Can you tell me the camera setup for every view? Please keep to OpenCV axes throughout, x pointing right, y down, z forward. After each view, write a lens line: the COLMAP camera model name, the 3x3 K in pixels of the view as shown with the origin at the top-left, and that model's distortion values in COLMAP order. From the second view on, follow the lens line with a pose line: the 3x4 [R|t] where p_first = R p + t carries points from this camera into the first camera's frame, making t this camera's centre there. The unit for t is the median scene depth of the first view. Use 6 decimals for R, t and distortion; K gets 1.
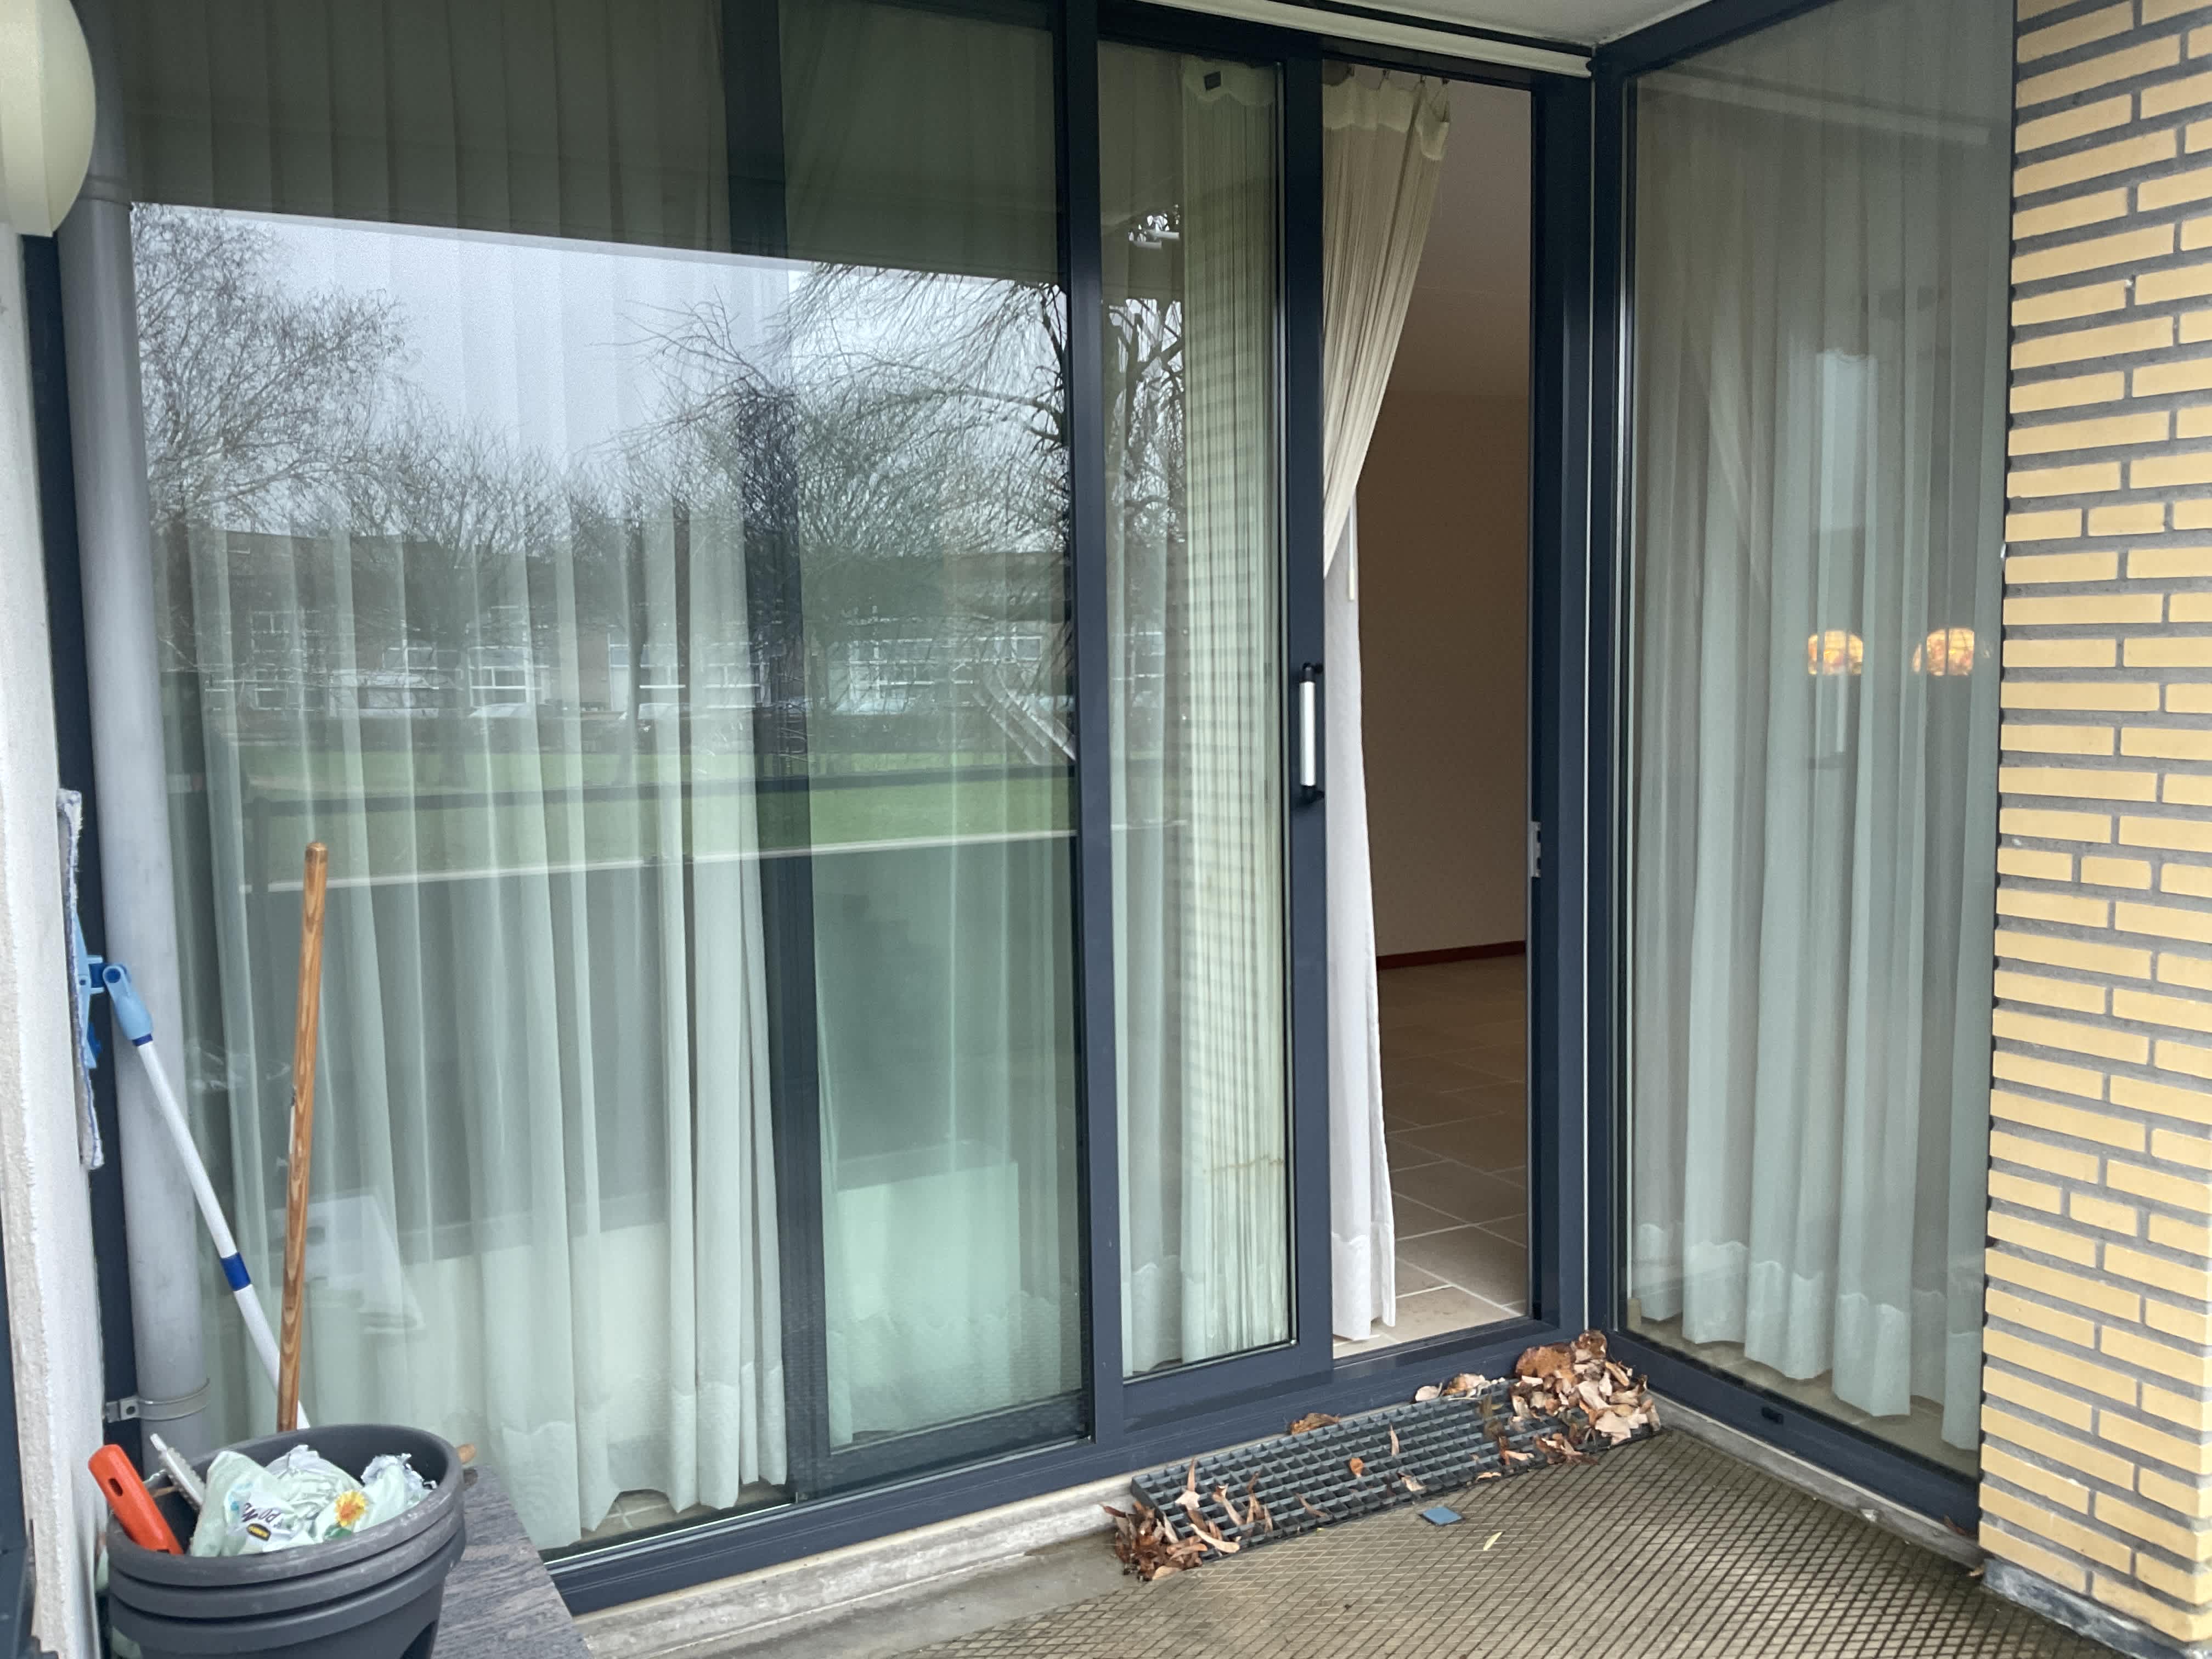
lens RADIAL K [[1858.8, 0, 1106.5], [0, 1858.8, 830.9], [0, 0, 1]] dist [0.009769, -0.017158]
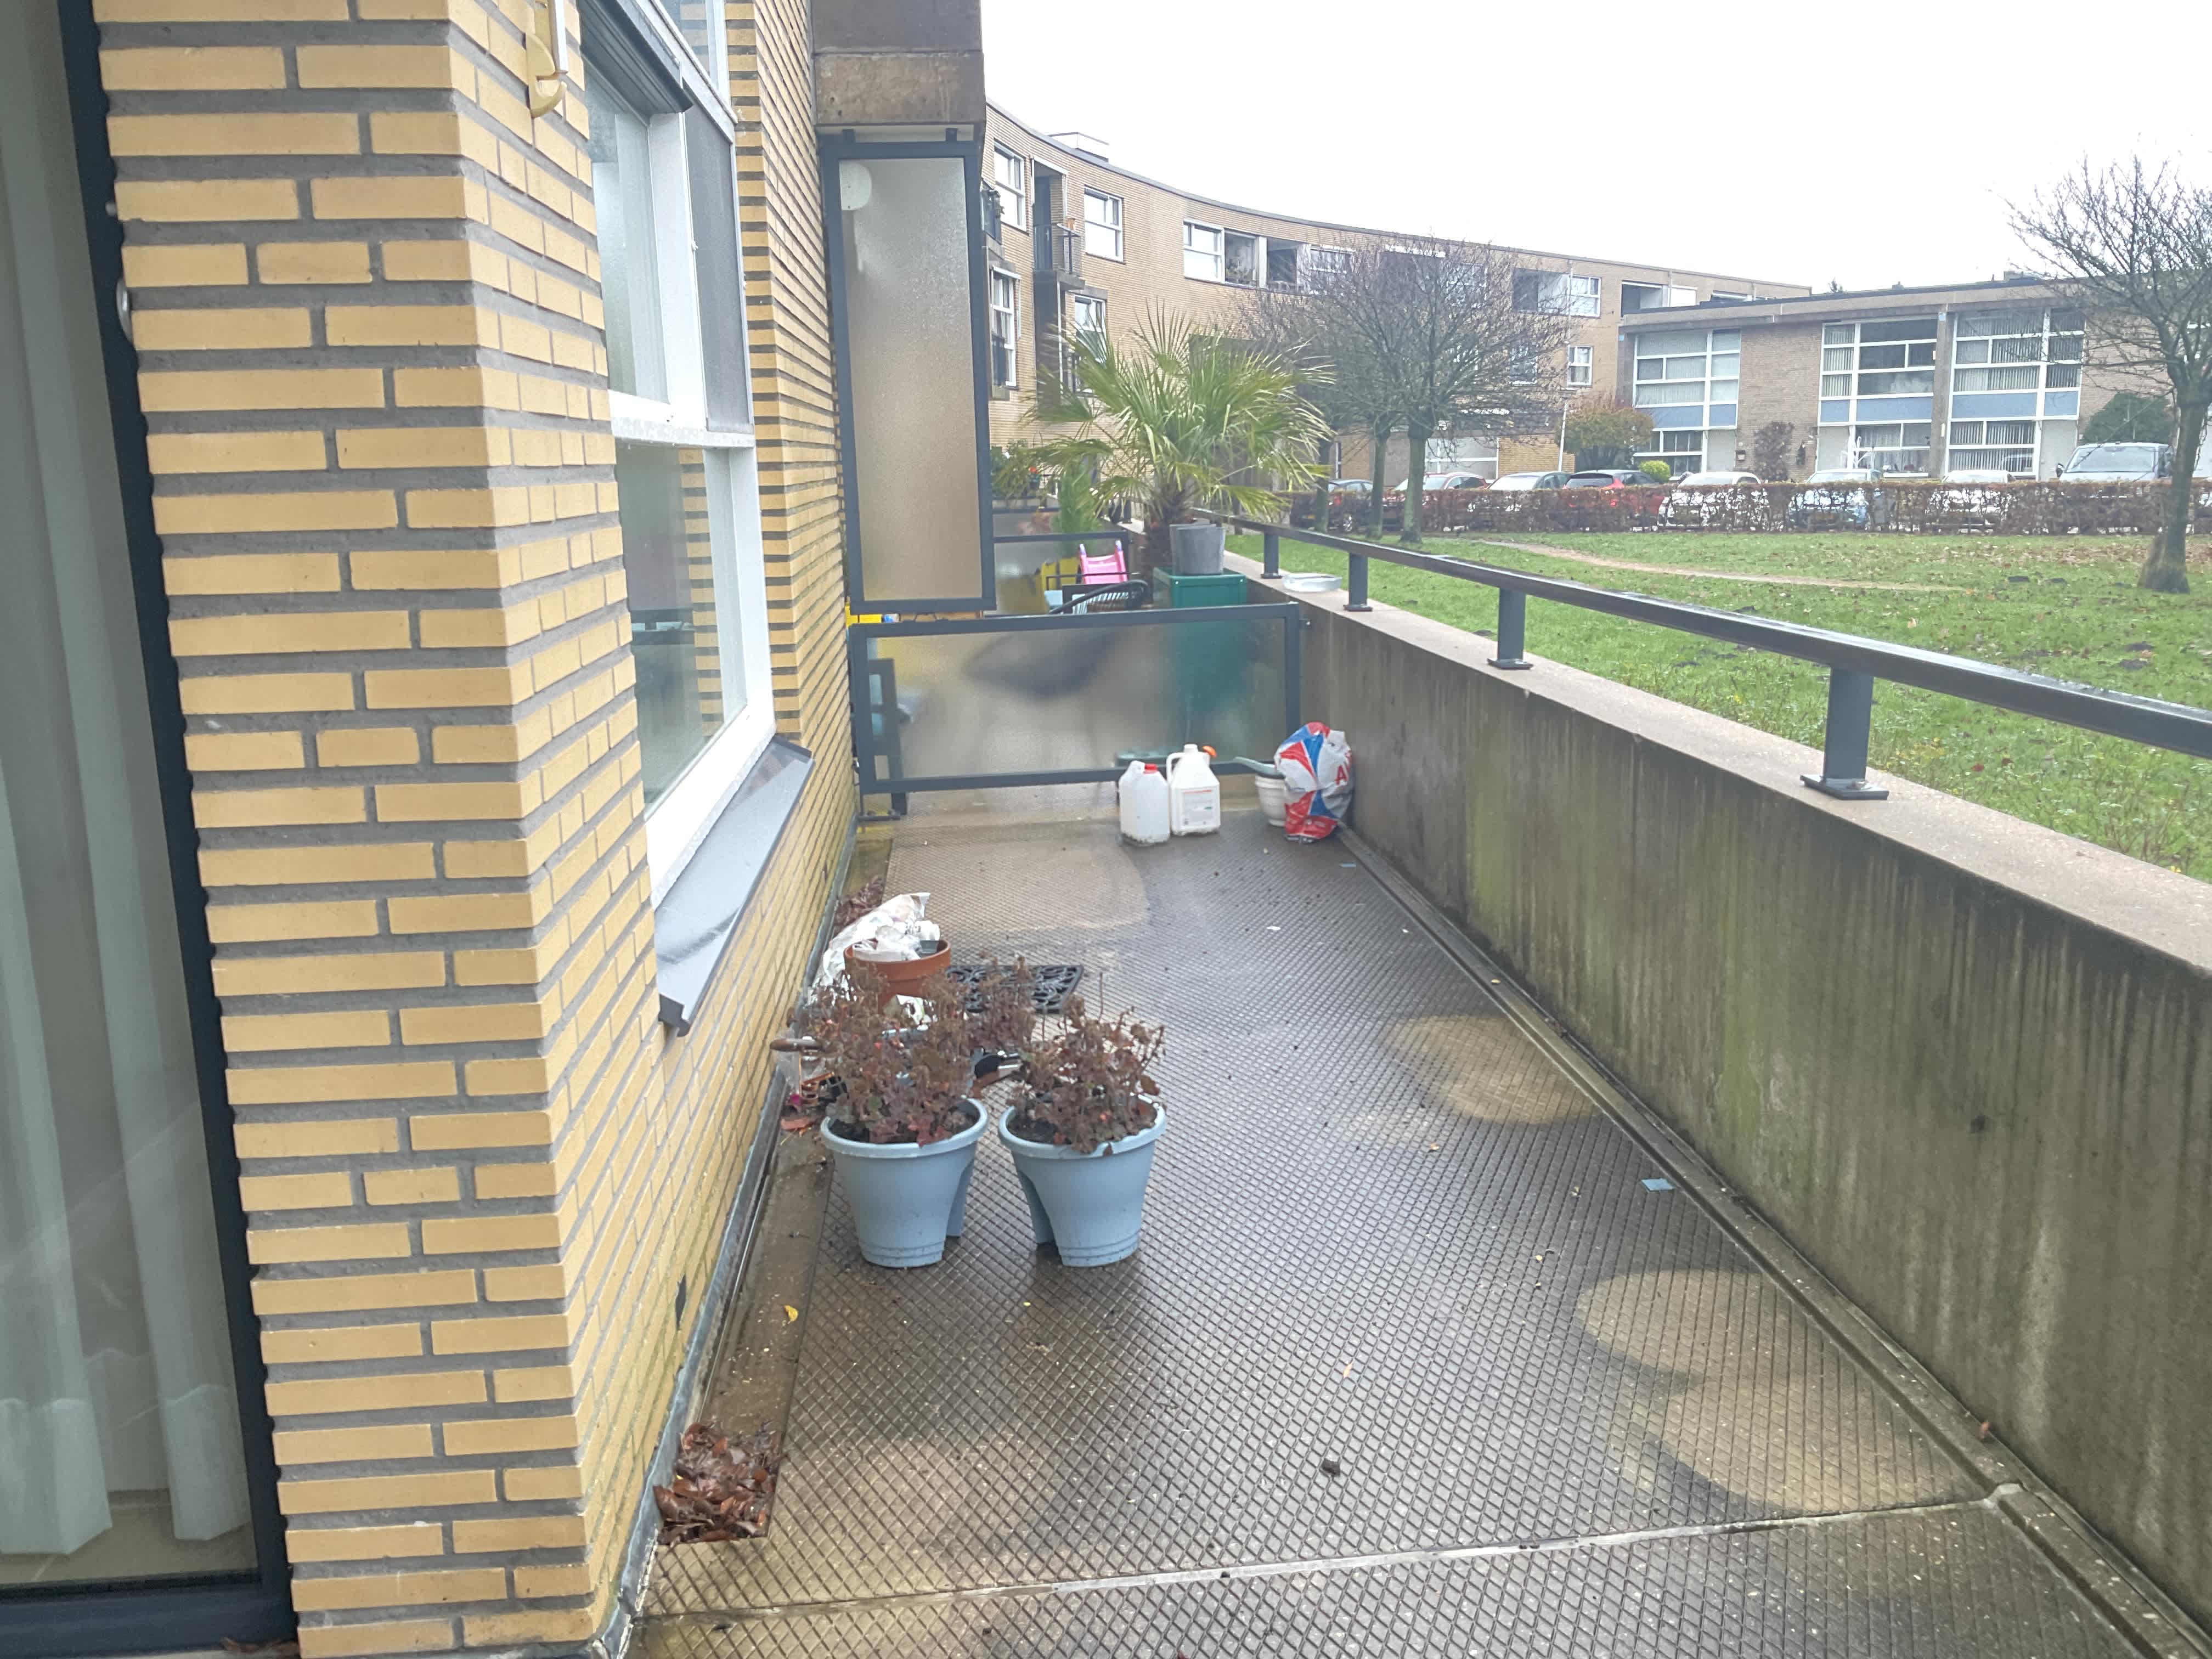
lens RADIAL K [[1858.8, 0, 1107.8], [0, 1858.8, 827.1], [0, 0, 1]] dist [0.009769, -0.017158]
pose [[0.408718, -0.176161, 0.895498, -0.013213], [0.105623, 0.983732, 0.145311, -0.023222], [-0.906528, 0.035194, 0.420676, 0.410401]]
